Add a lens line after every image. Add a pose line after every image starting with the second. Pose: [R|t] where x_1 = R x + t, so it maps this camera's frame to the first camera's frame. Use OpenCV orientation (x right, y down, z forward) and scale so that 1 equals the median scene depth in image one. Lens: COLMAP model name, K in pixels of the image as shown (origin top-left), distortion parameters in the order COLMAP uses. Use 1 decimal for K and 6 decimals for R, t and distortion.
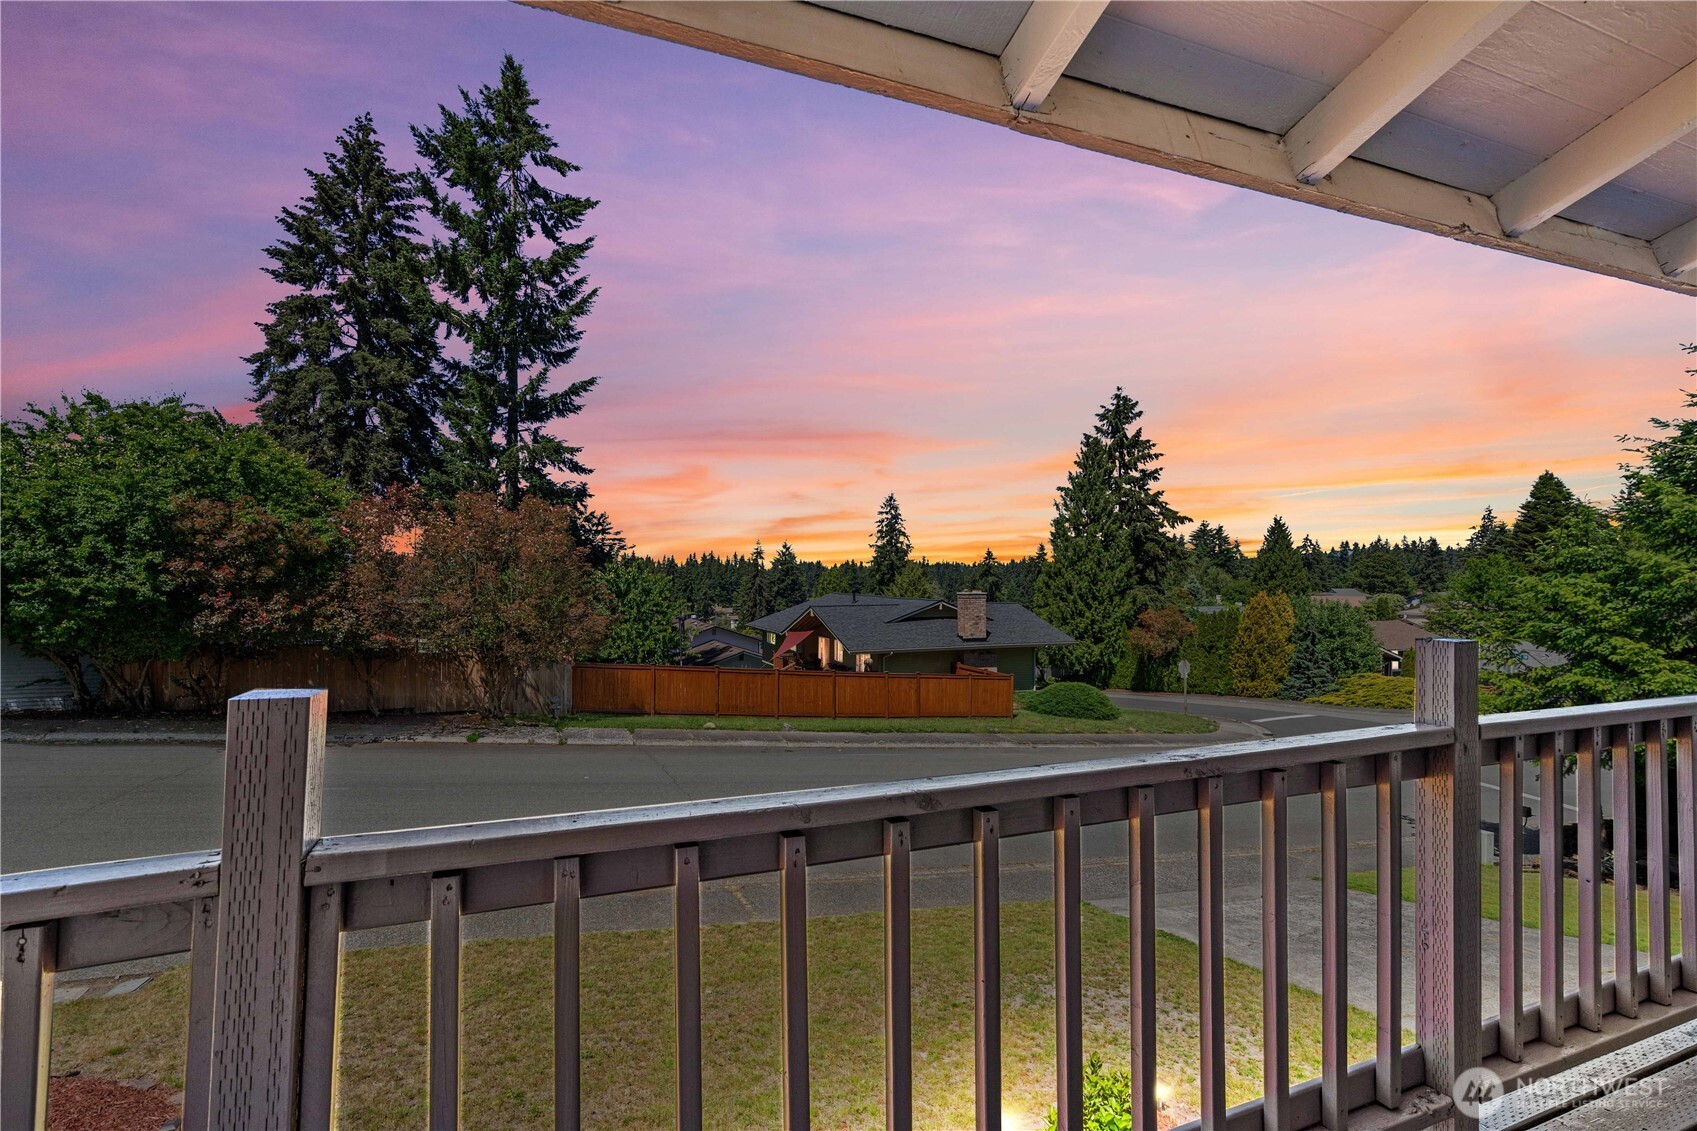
lens RADIAL K [[780.5, 0, 835.7], [0, 780.5, 556.9], [0, 0, 1]] dist [-0.002492, 0.000560]
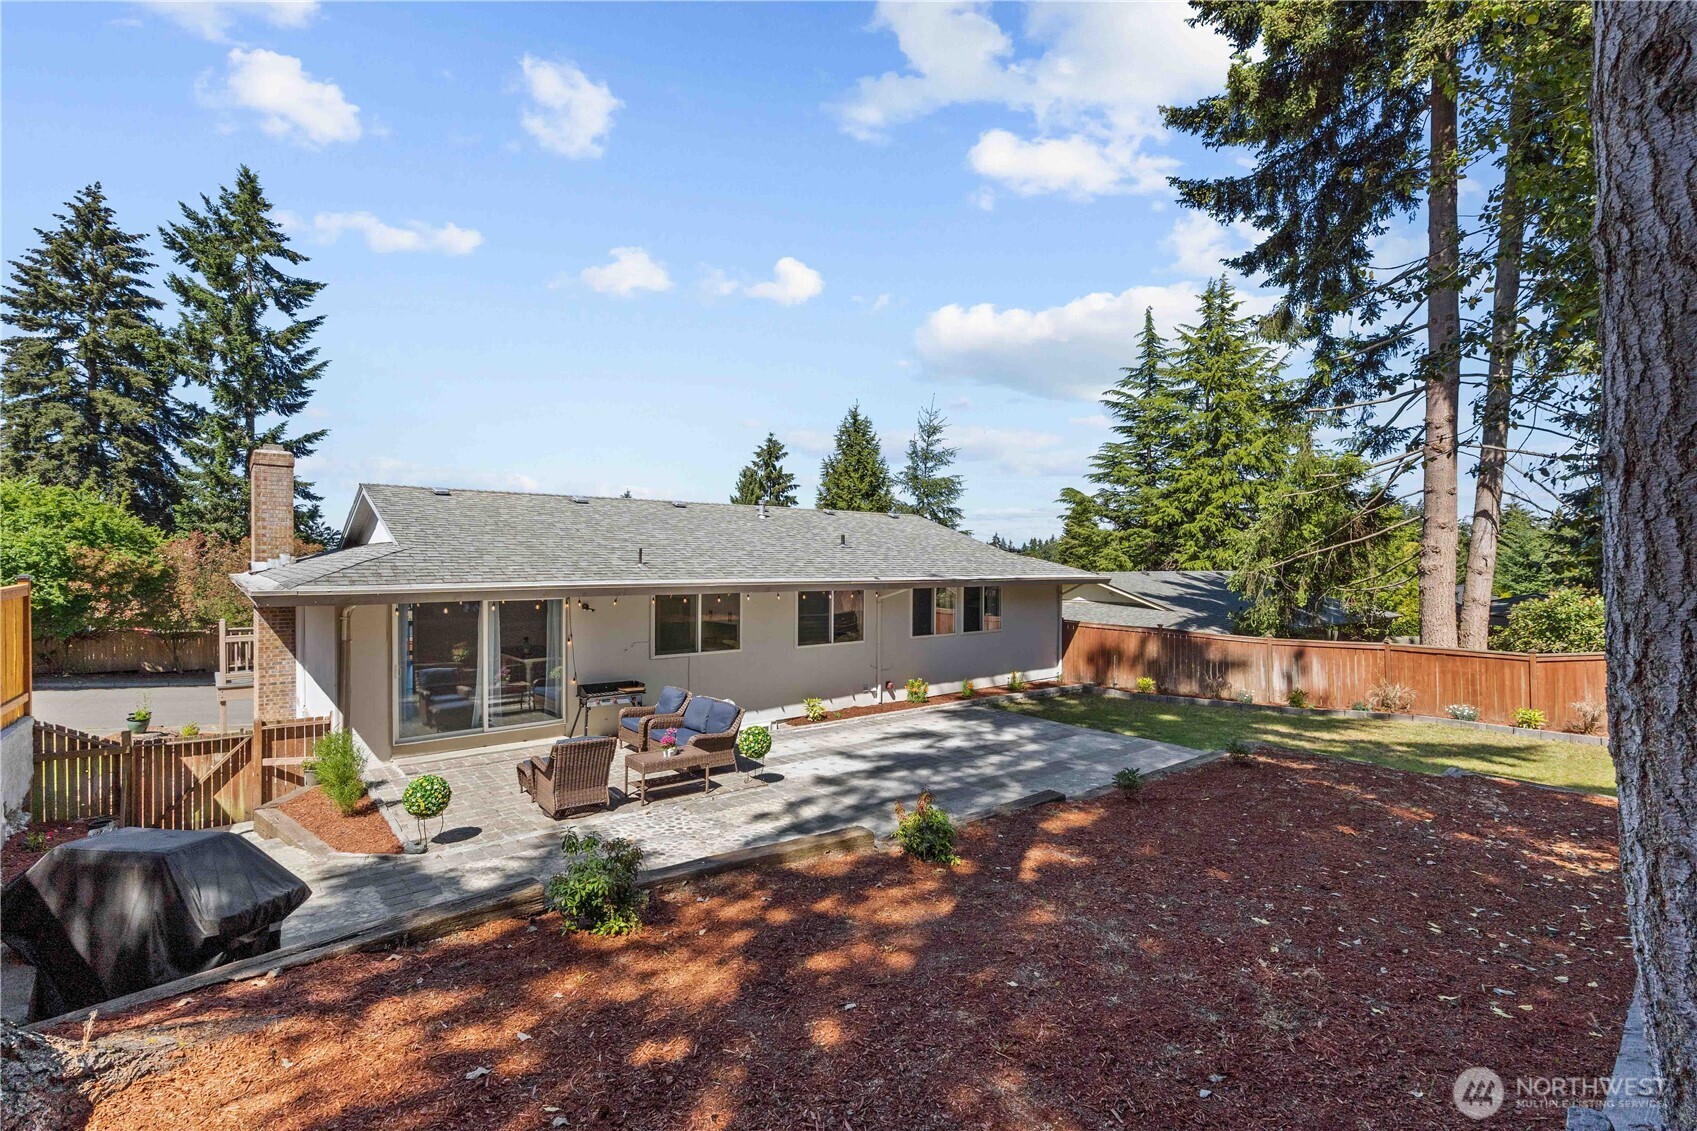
lens RADIAL K [[767.9, 0, 841.0], [0, 767.9, 564.6], [0, 0, 1]] dist [-0.002330, 0.000570]
pose [[0.950054, 0.005774, 0.312031, 0.108128], [-0.013986, 0.999612, 0.024084, -0.040539], [-0.311771, -0.027245, 0.949767, -0.472512]]
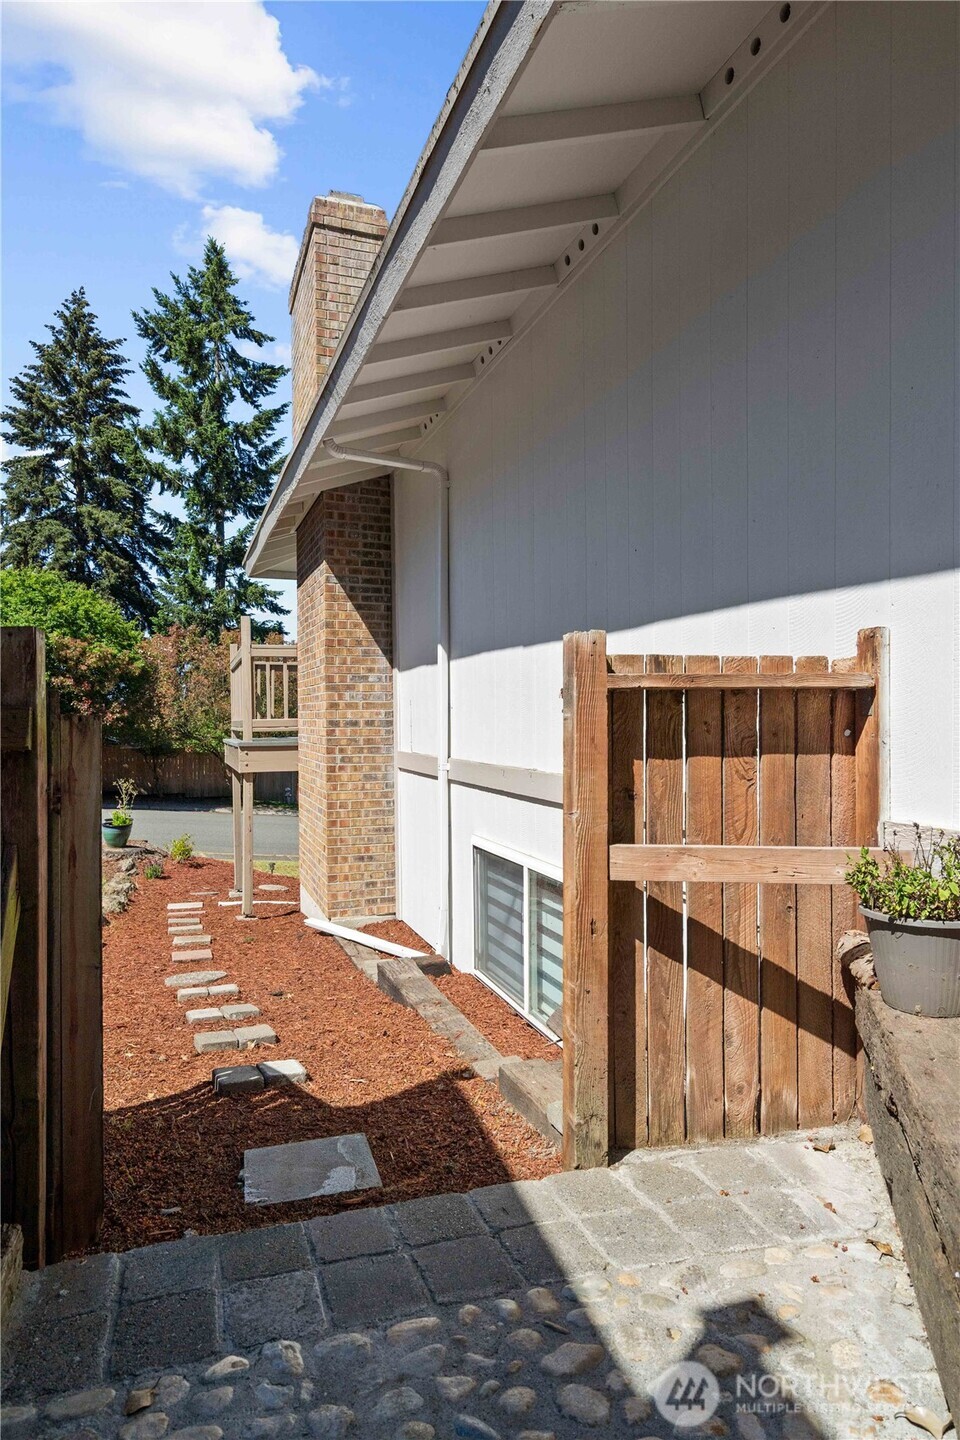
lens RADIAL K [[868.4, 0, 480.0], [0, 868.4, 720.0], [0, 0, 1]] dist [0.021897, -0.000399]
pose [[0.999382, -0.002188, -0.035091, 0.008498], [0.003013, 0.999720, 0.023471, 0.018245], [0.035030, -0.023562, 0.999108, -0.248124]]
